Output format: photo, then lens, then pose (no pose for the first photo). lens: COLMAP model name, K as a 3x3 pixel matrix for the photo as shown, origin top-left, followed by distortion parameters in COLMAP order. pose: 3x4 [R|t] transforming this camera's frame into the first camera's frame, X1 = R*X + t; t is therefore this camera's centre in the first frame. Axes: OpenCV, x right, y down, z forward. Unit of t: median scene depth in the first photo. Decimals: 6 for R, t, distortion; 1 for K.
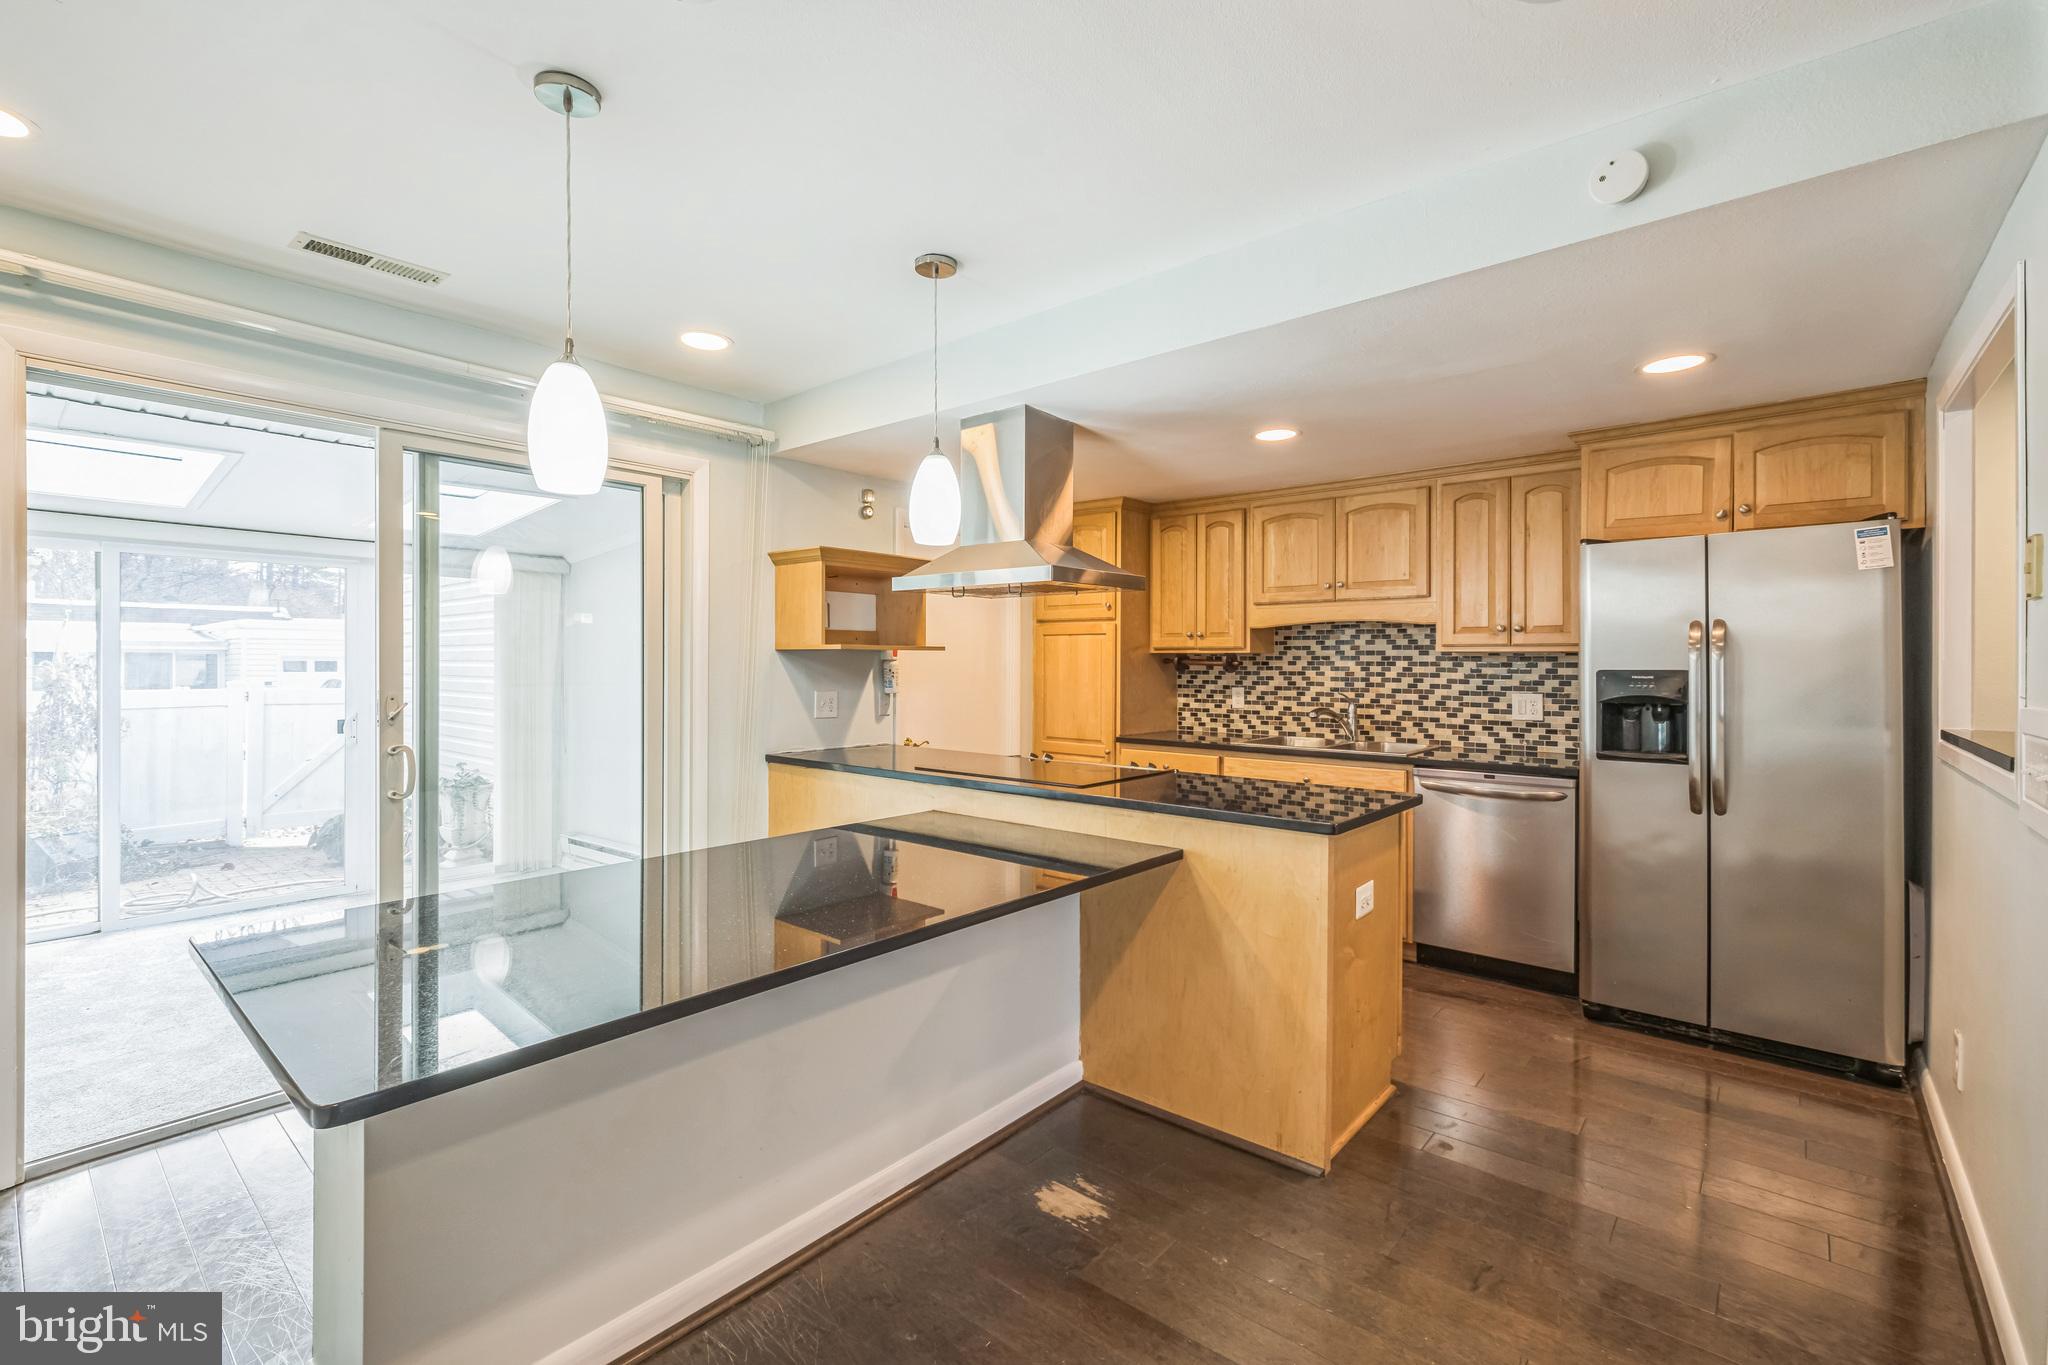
lens RADIAL K [[892.0, 0, 1034.3], [0, 892.0, 664.2], [0, 0, 1]] dist [0.003467, 0.000859]
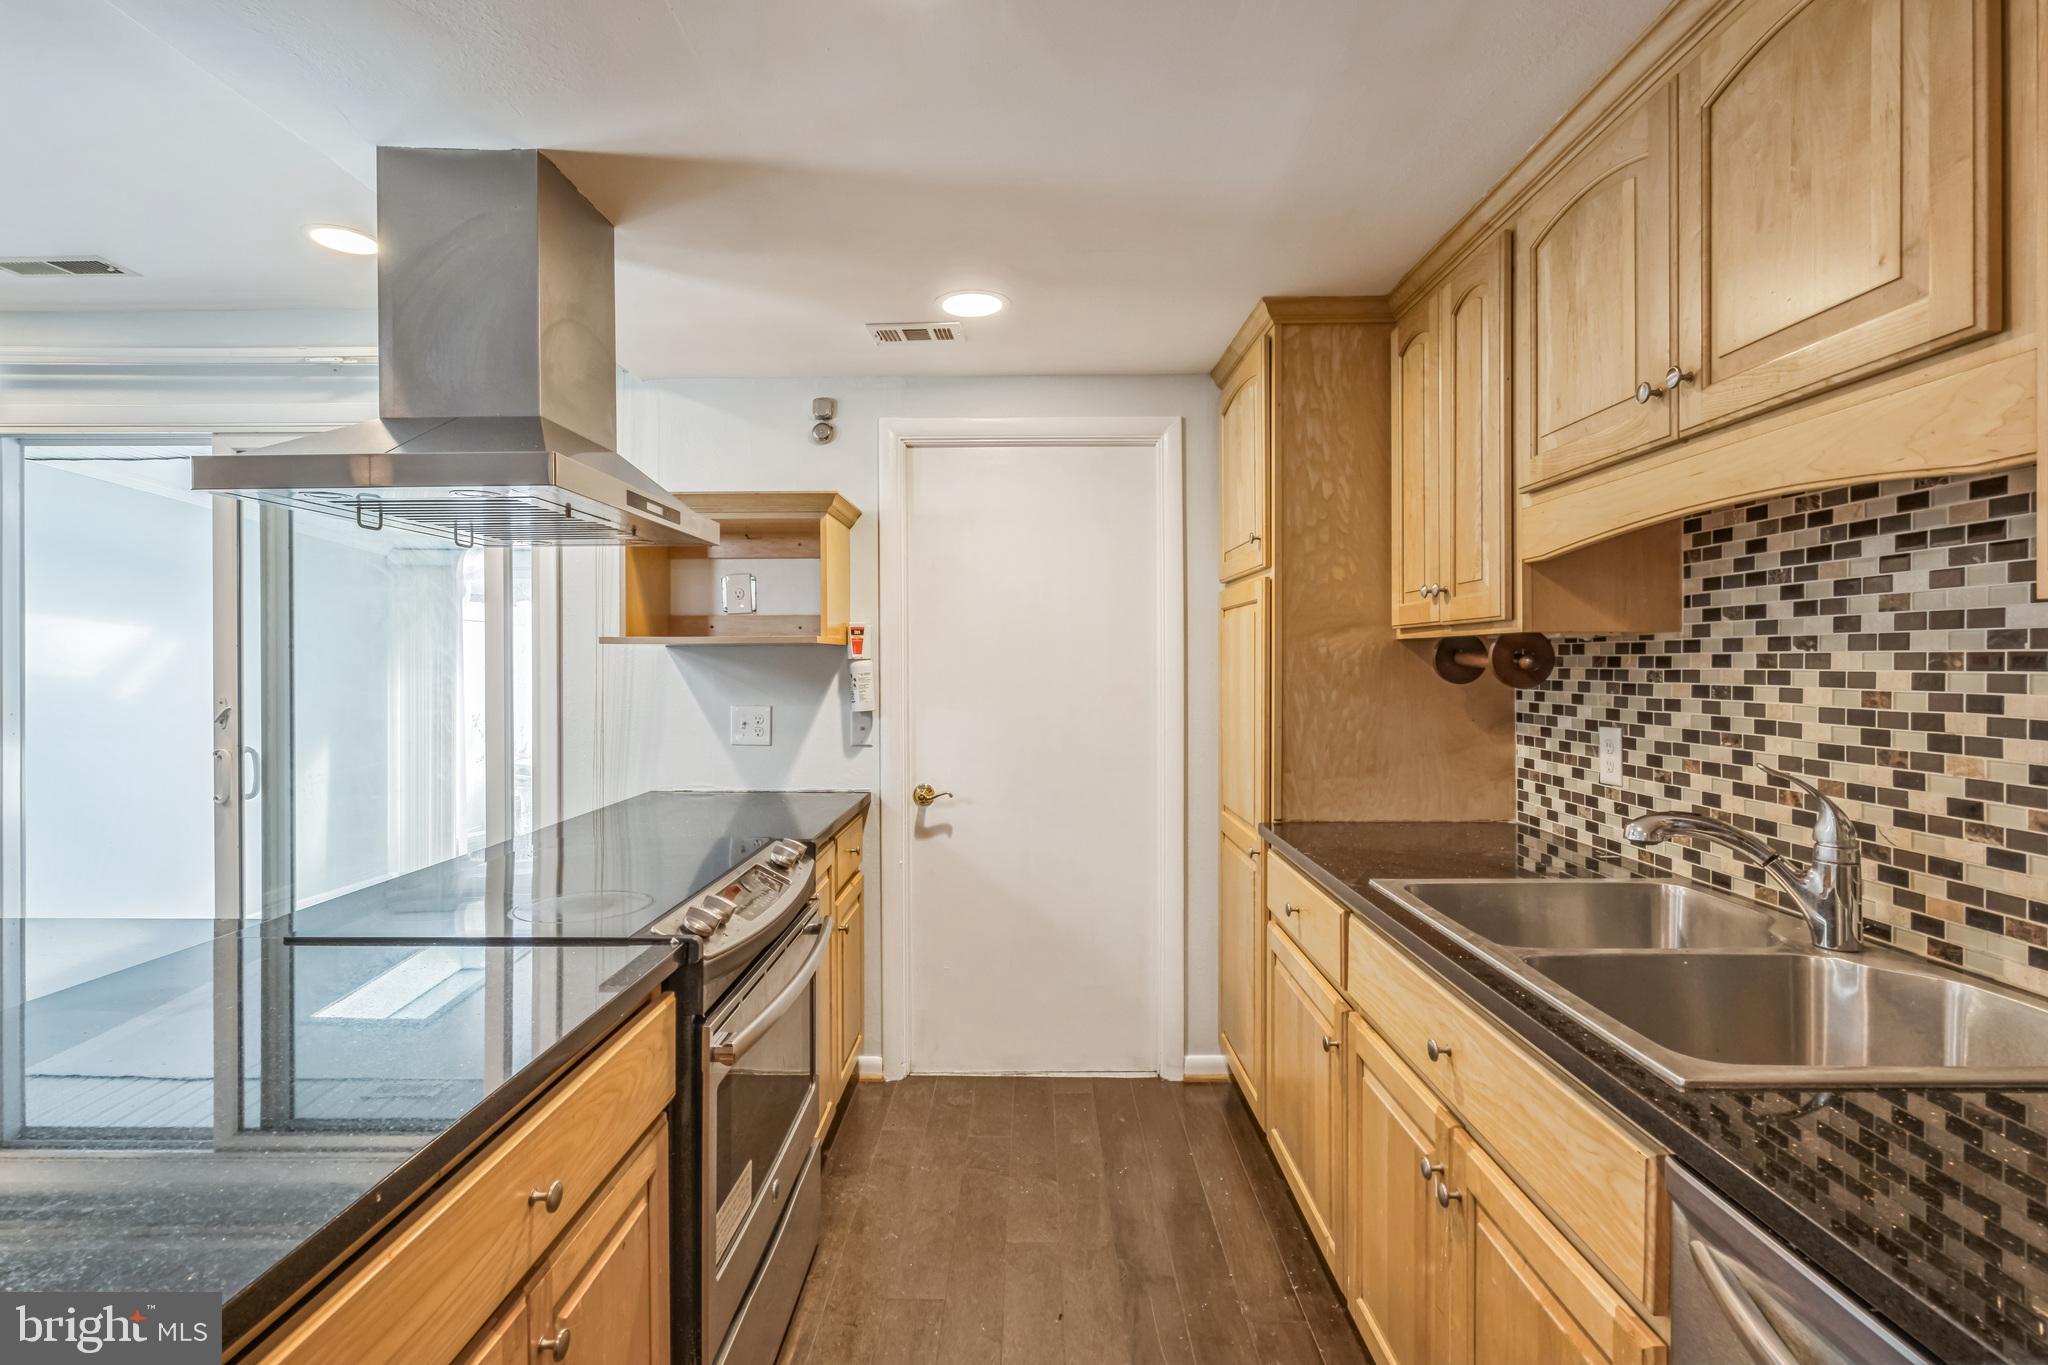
lens RADIAL K [[968.4, 0, 983.9], [0, 968.4, 683.7], [0, 0, 1]] dist [-0.019280, 0.000051]
pose [[0.623347, 0.013021, -0.781837, 0.408155], [0.002002, 0.999832, 0.018247, 0.000242], [0.781943, -0.012939, 0.623216, 0.598236]]
